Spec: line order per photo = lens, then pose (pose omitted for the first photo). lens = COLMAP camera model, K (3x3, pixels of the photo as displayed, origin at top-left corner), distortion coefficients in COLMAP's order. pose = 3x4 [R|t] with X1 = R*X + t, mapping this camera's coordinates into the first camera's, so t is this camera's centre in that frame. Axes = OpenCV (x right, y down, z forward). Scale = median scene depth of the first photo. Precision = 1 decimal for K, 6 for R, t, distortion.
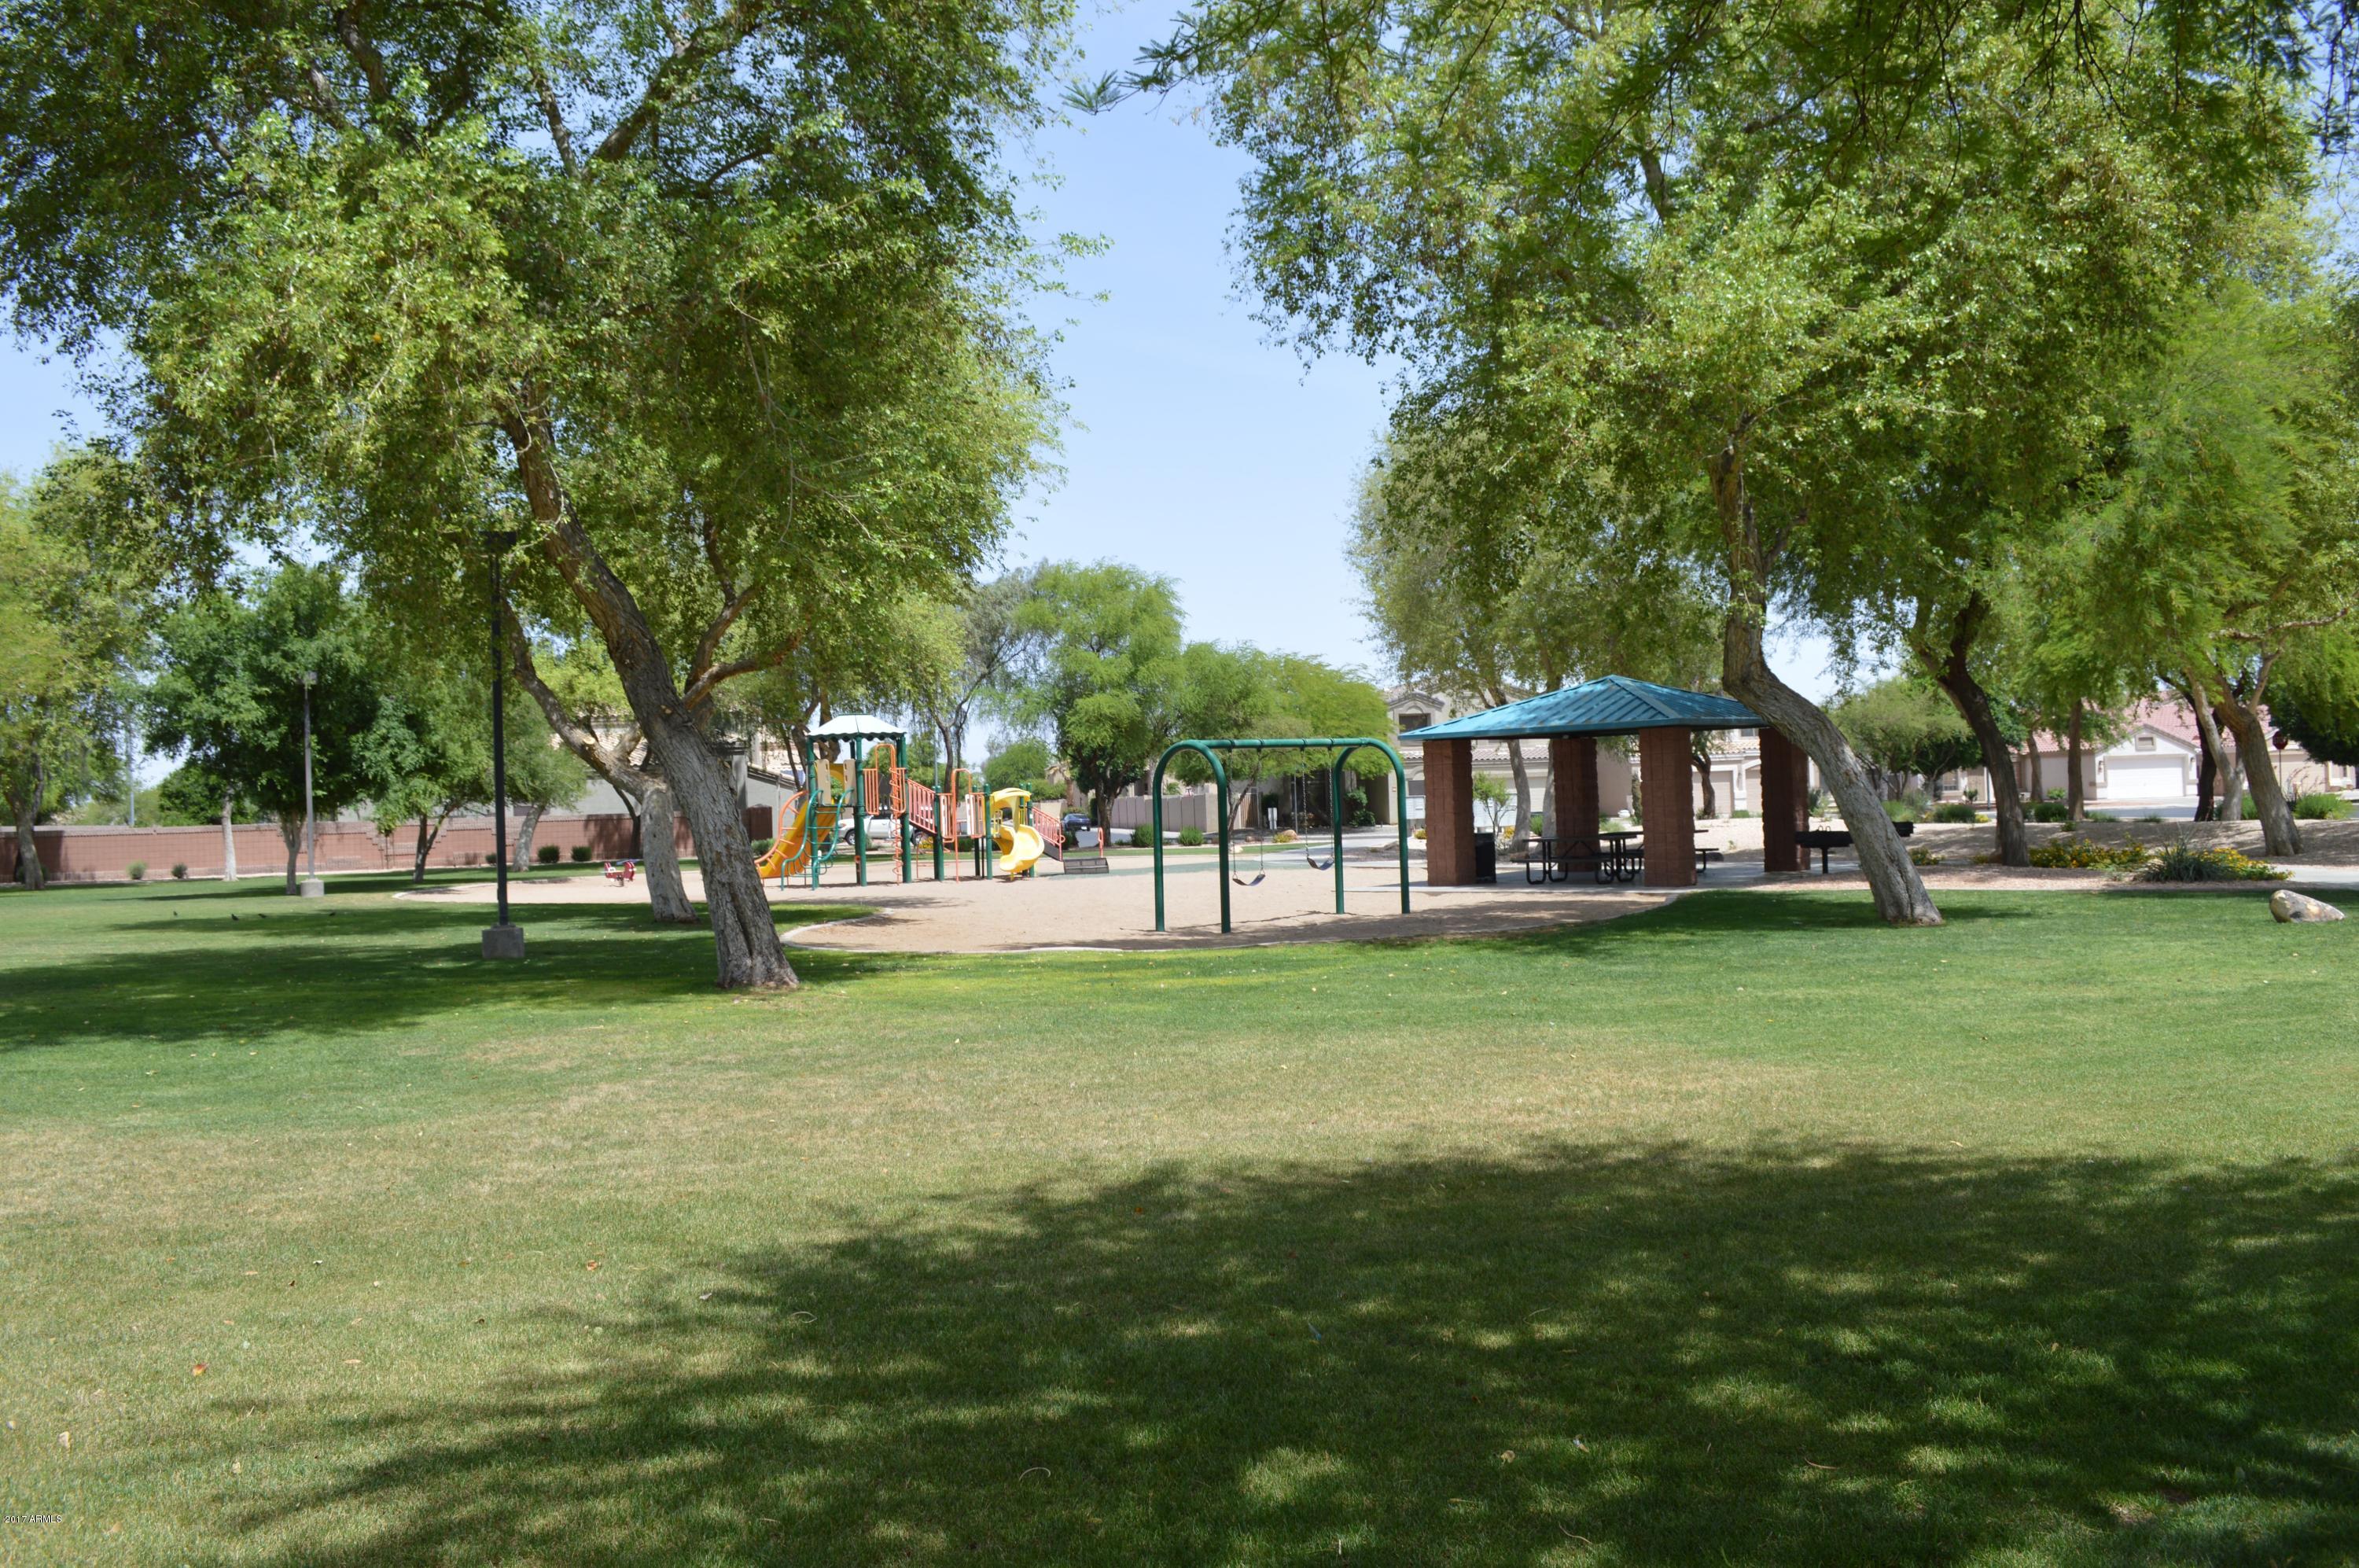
lens RADIAL K [[1887.5, 0, 1179.5], [0, 1887.5, 784.0], [0, 0, 1]] dist [-0.087002, 0.017326]
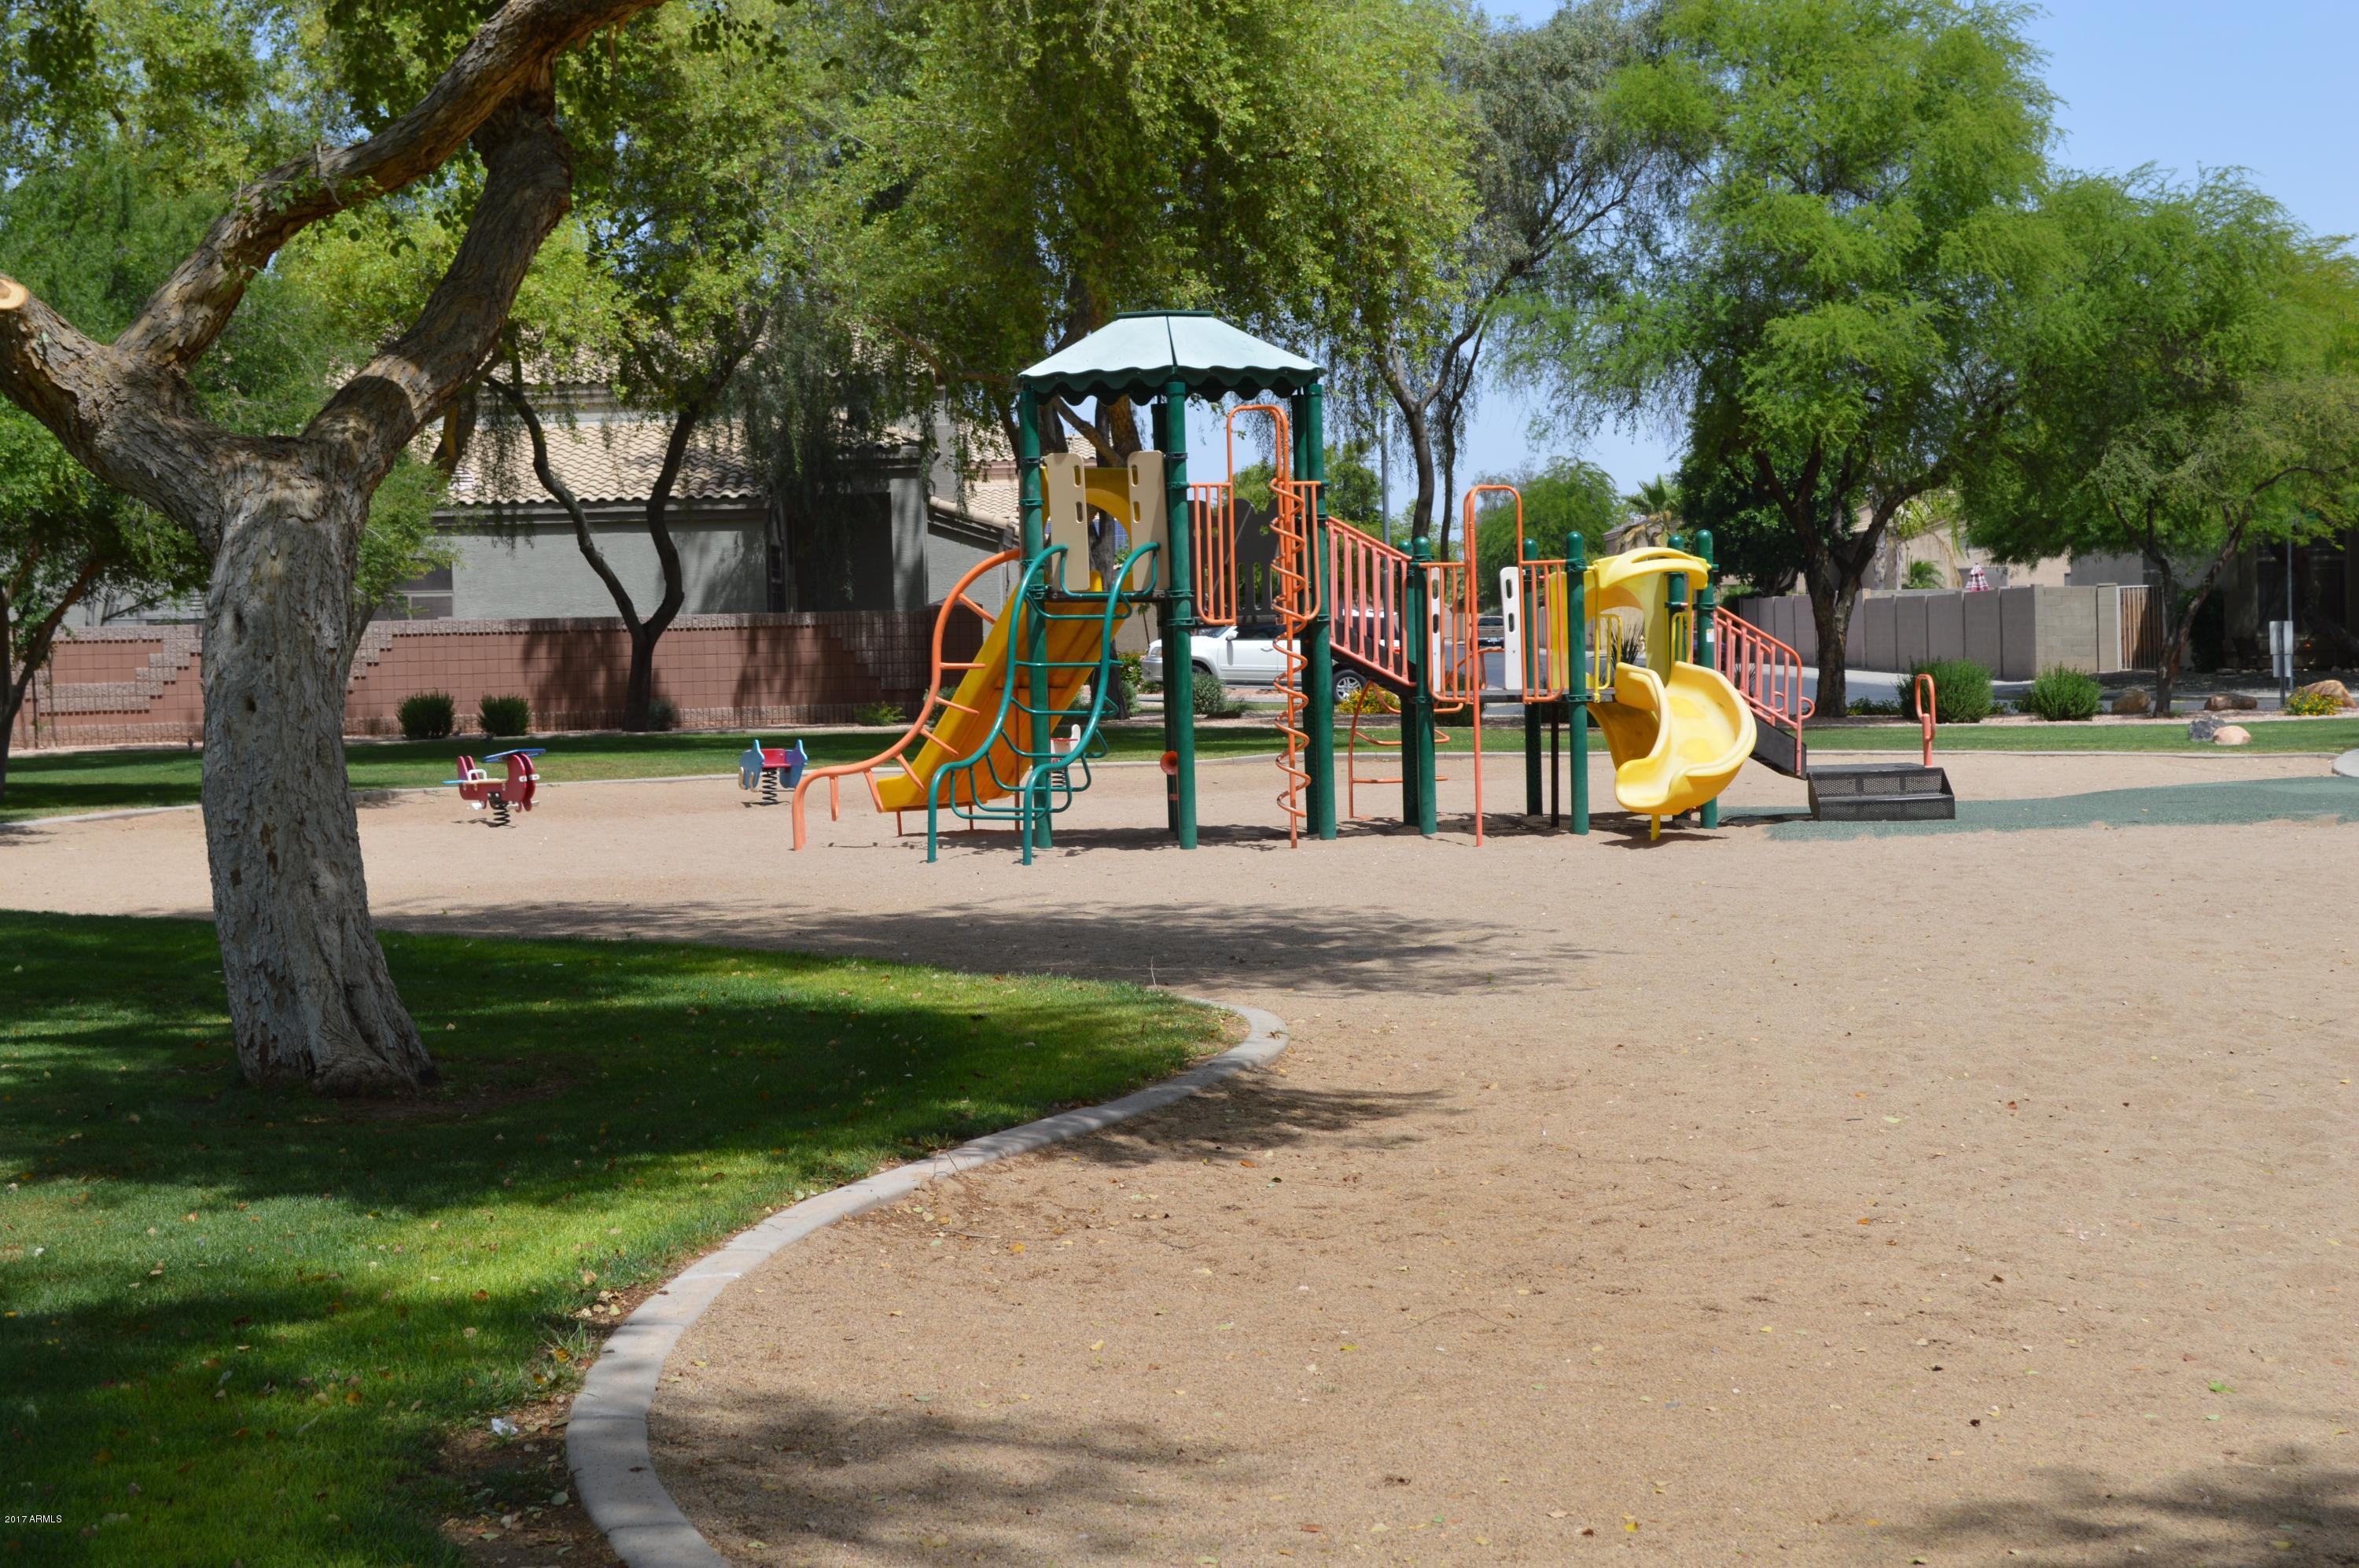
lens RADIAL K [[3678.7, 0, 1179.5], [0, 3678.7, 784.0], [0, 0, 1]] dist [-0.004832, -0.049599]
pose [[0.984308, 0.018996, -0.175432, -0.040384], [-0.008788, 0.998232, 0.058782, 0.004481], [0.176239, -0.056318, 0.982735, 0.261790]]
